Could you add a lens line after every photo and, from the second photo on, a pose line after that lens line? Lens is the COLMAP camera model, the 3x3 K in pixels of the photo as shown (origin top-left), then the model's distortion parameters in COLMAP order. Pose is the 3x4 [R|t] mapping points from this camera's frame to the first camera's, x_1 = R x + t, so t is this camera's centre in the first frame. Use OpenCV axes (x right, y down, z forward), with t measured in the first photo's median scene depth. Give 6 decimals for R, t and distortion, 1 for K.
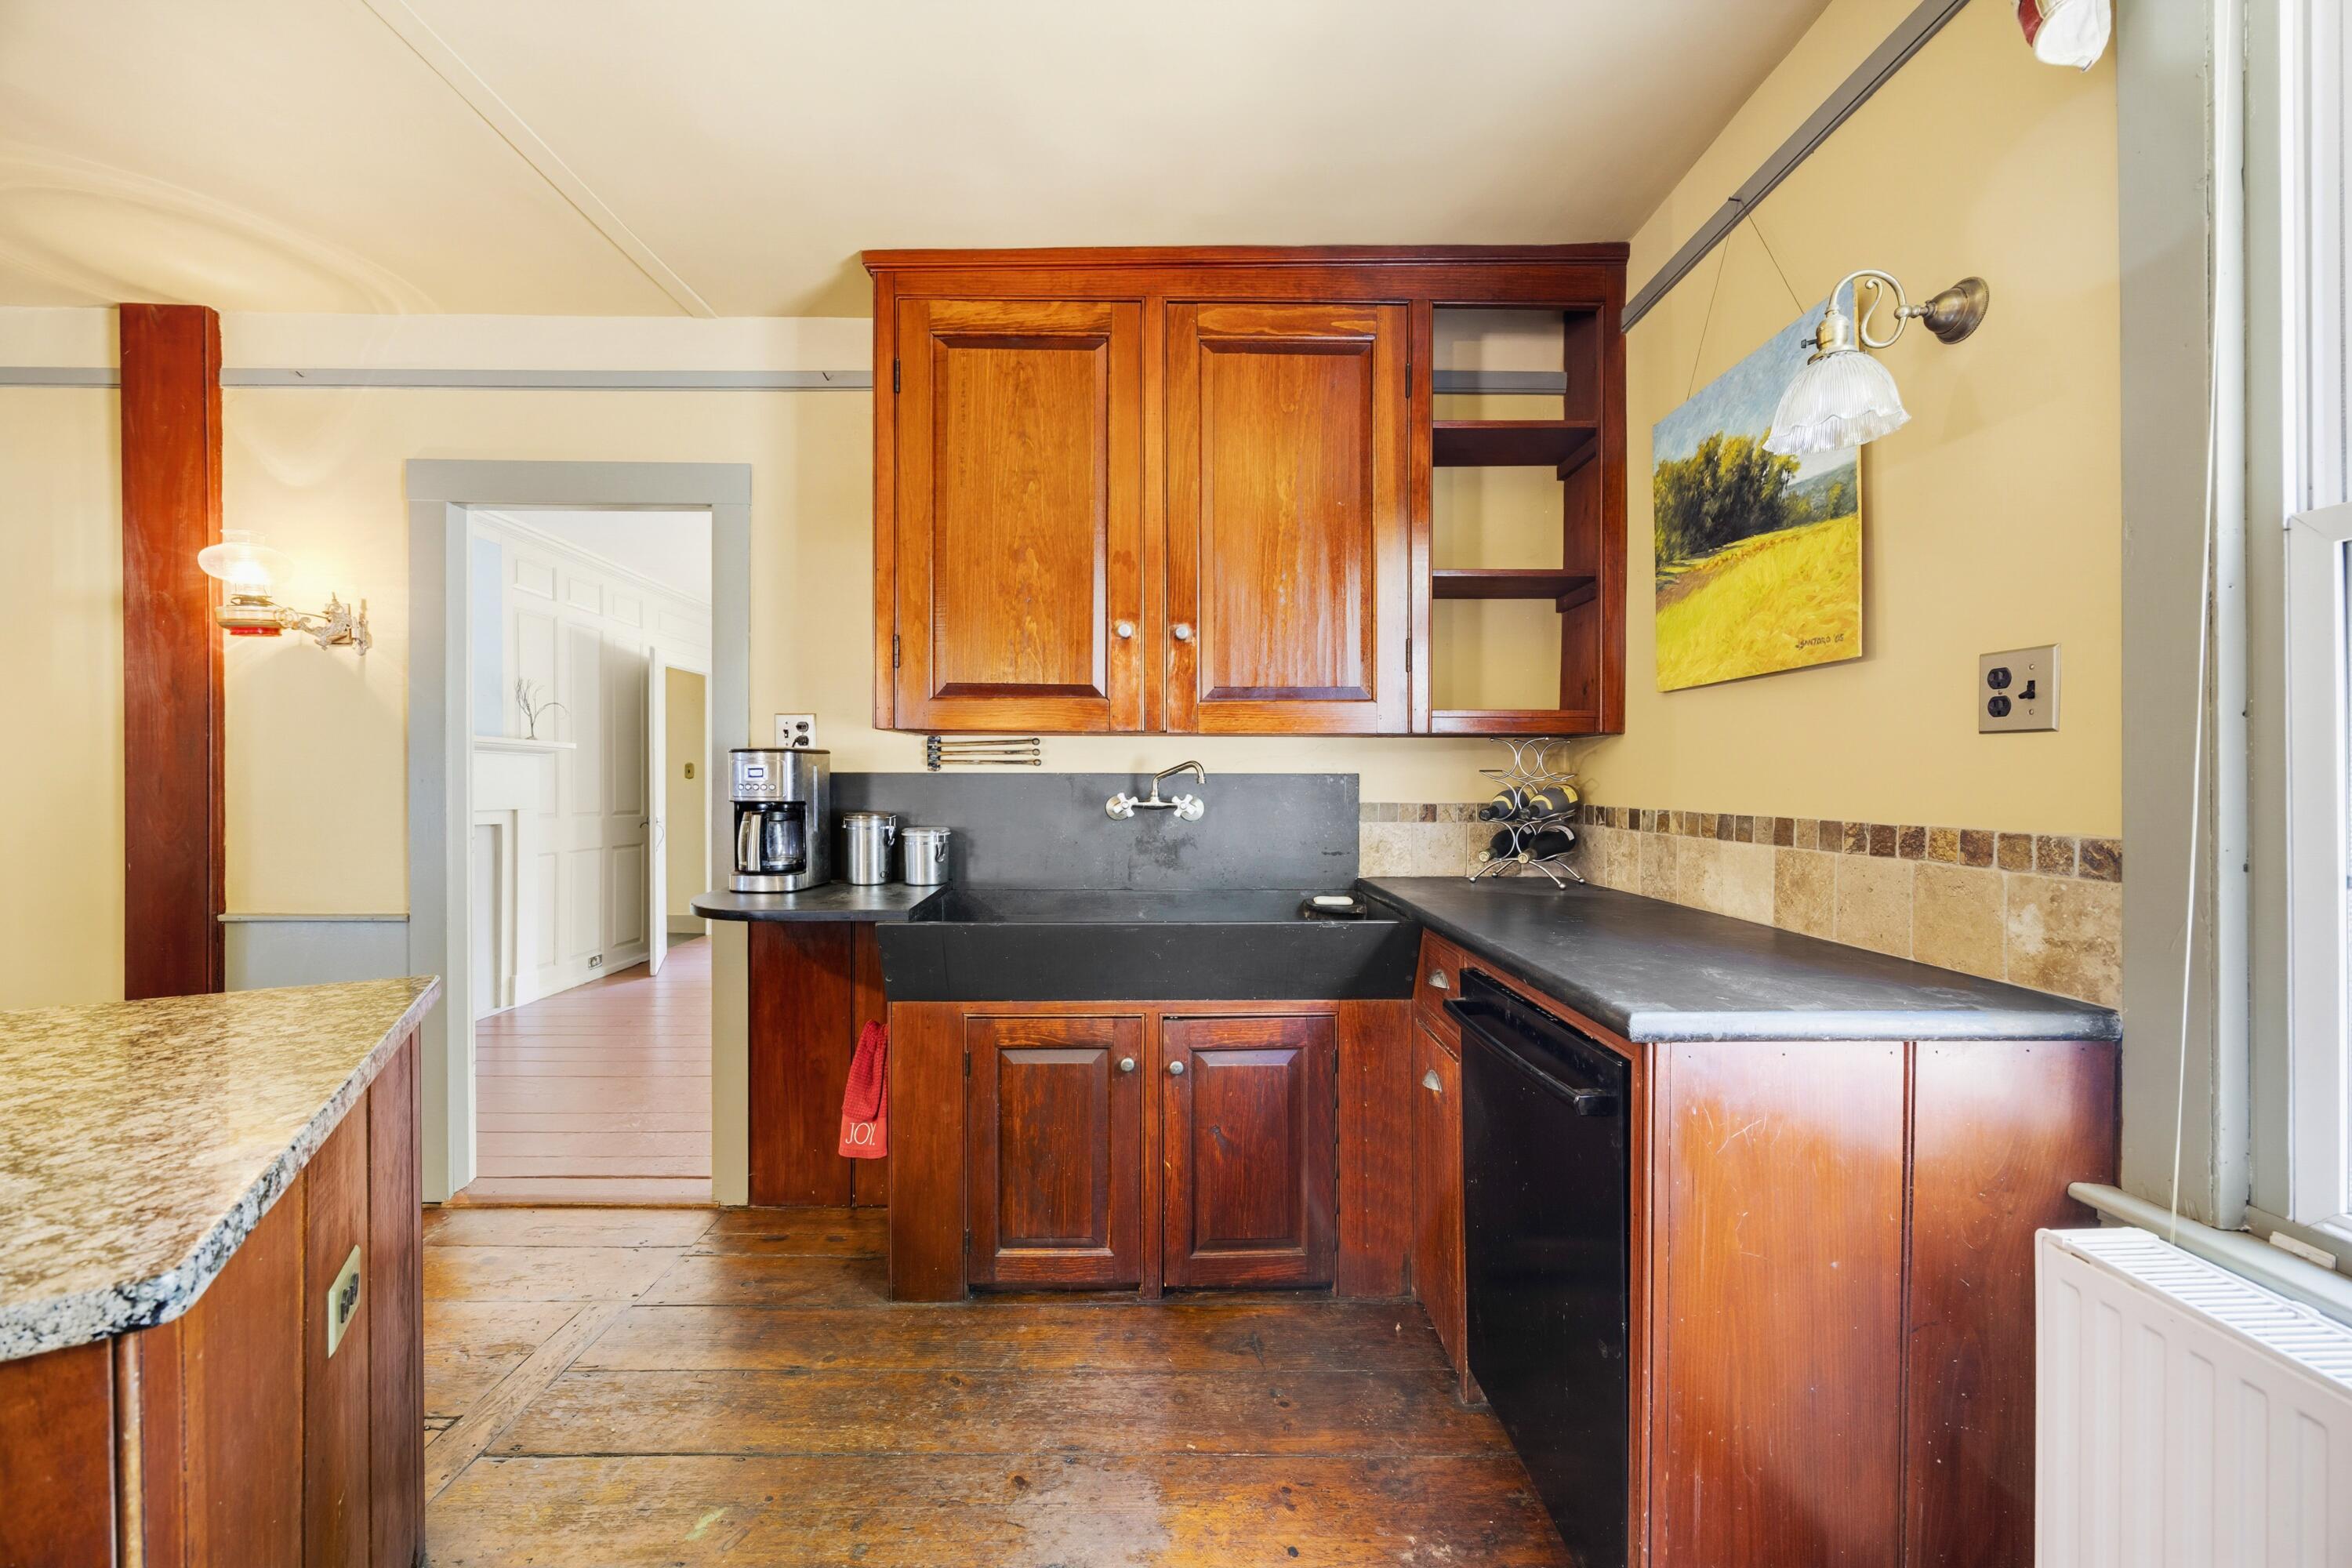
lens RADIAL K [[905.7, 0, 1169.8], [0, 905.7, 783.1], [0, 0, 1]] dist [-0.004286, 0.000500]
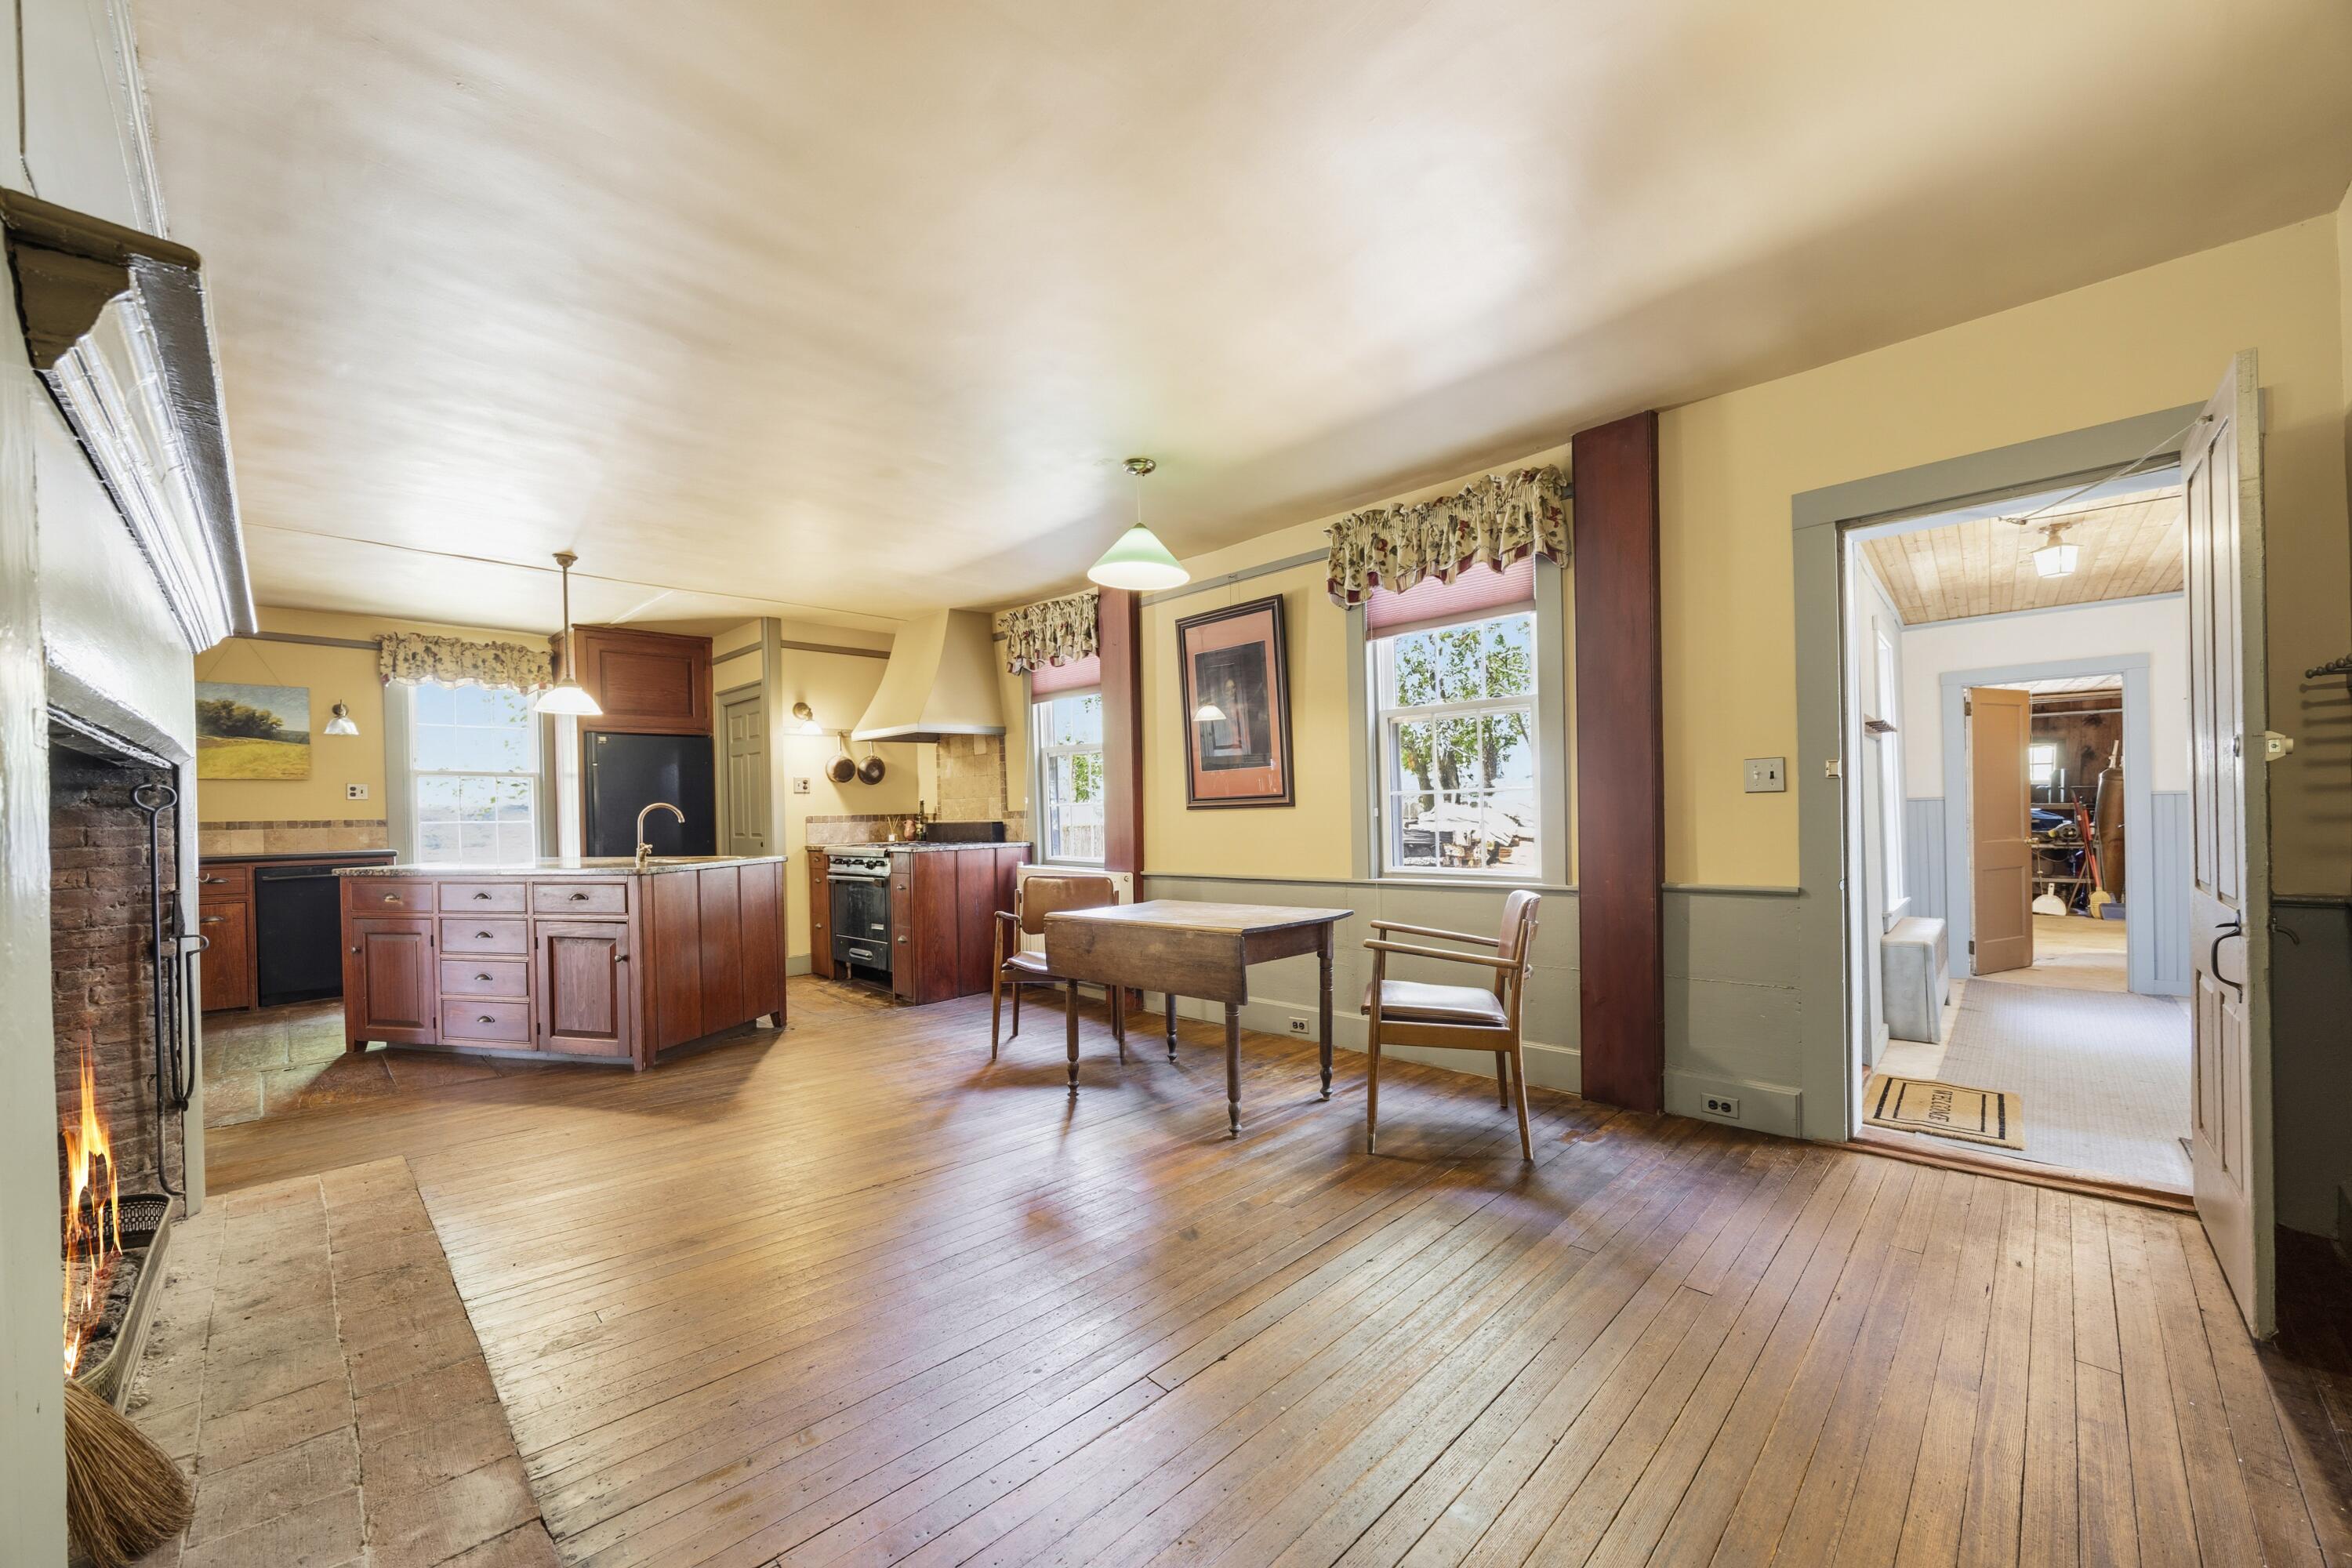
lens RADIAL K [[905.7, 0, 1169.8], [0, 905.7, 812.1], [0, 0, 1]] dist [-0.004286, 0.000500]
pose [[-0.701984, 0.007037, 0.712157, -3.938822], [0.020267, 0.999744, 0.010099, 0.035231], [-0.711904, 0.021523, -0.701947, 0.889649]]
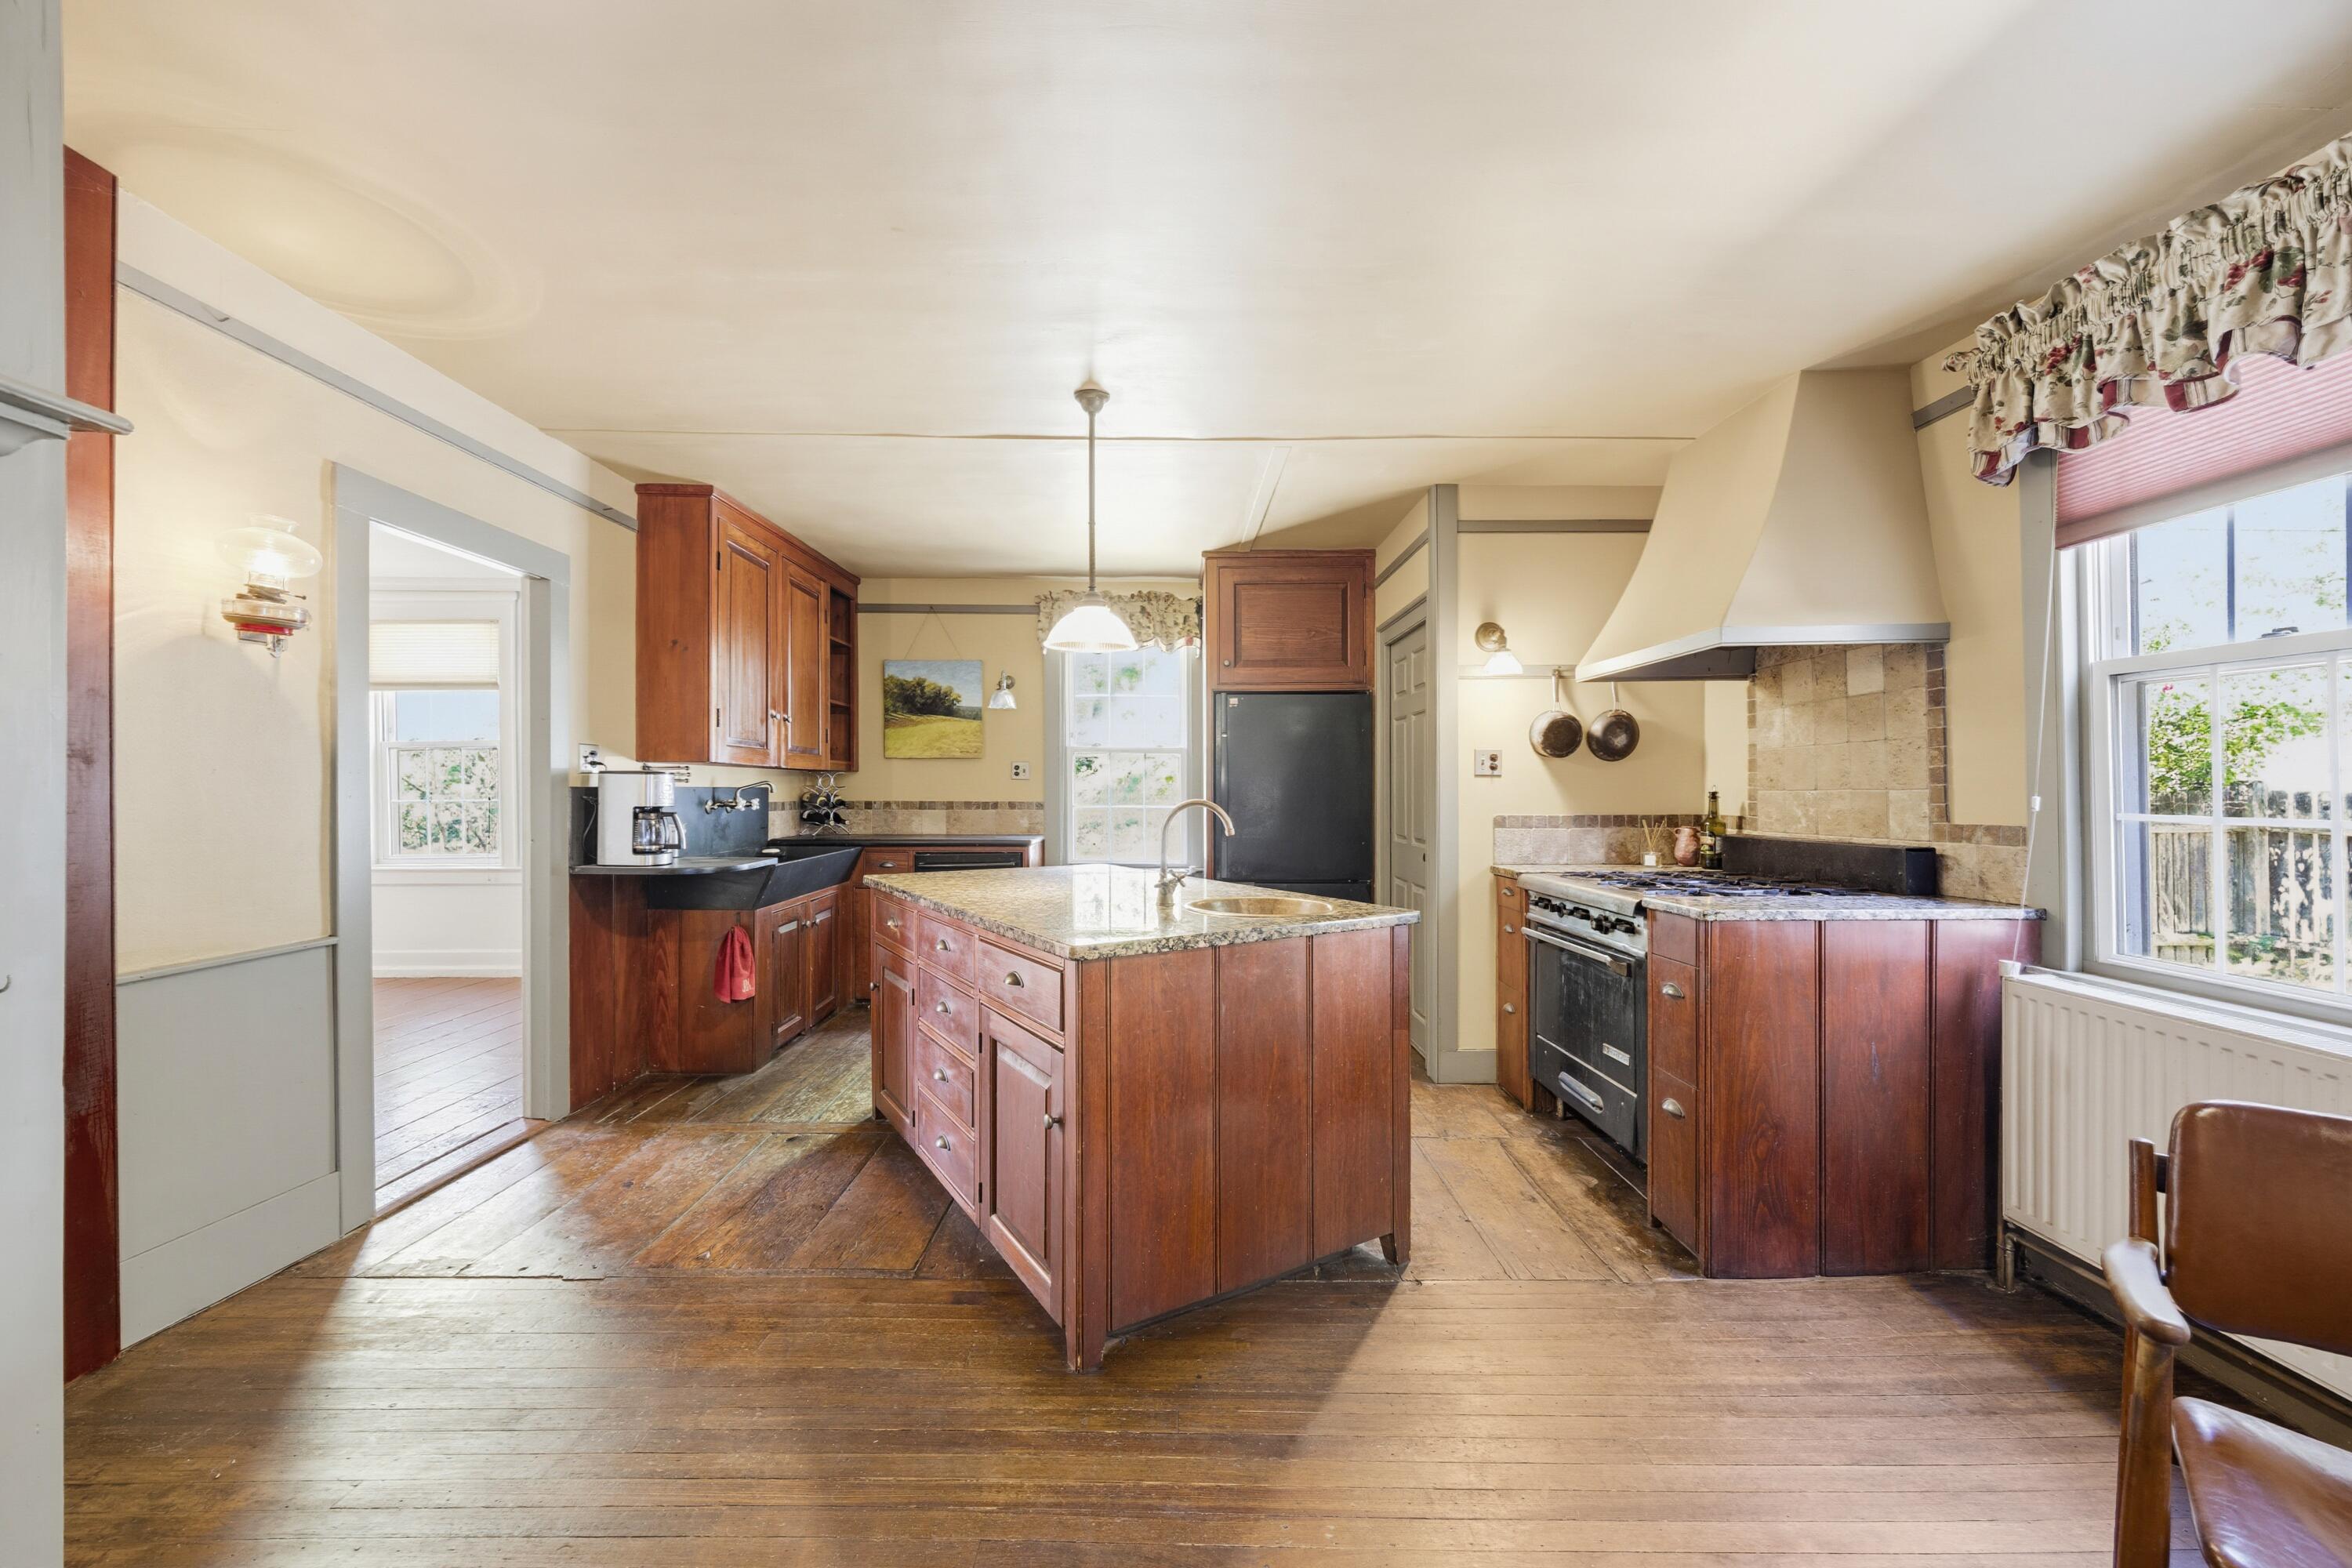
lens RADIAL K [[905.7, 0, 1172.2], [0, 905.7, 791.3], [0, 0, 1]] dist [-0.004286, 0.000500]
pose [[0.000038, -0.006156, 0.999981, -2.495345], [0.005516, 0.999966, 0.006156, -0.013901], [-0.999985, 0.005516, 0.000072, 0.153932]]
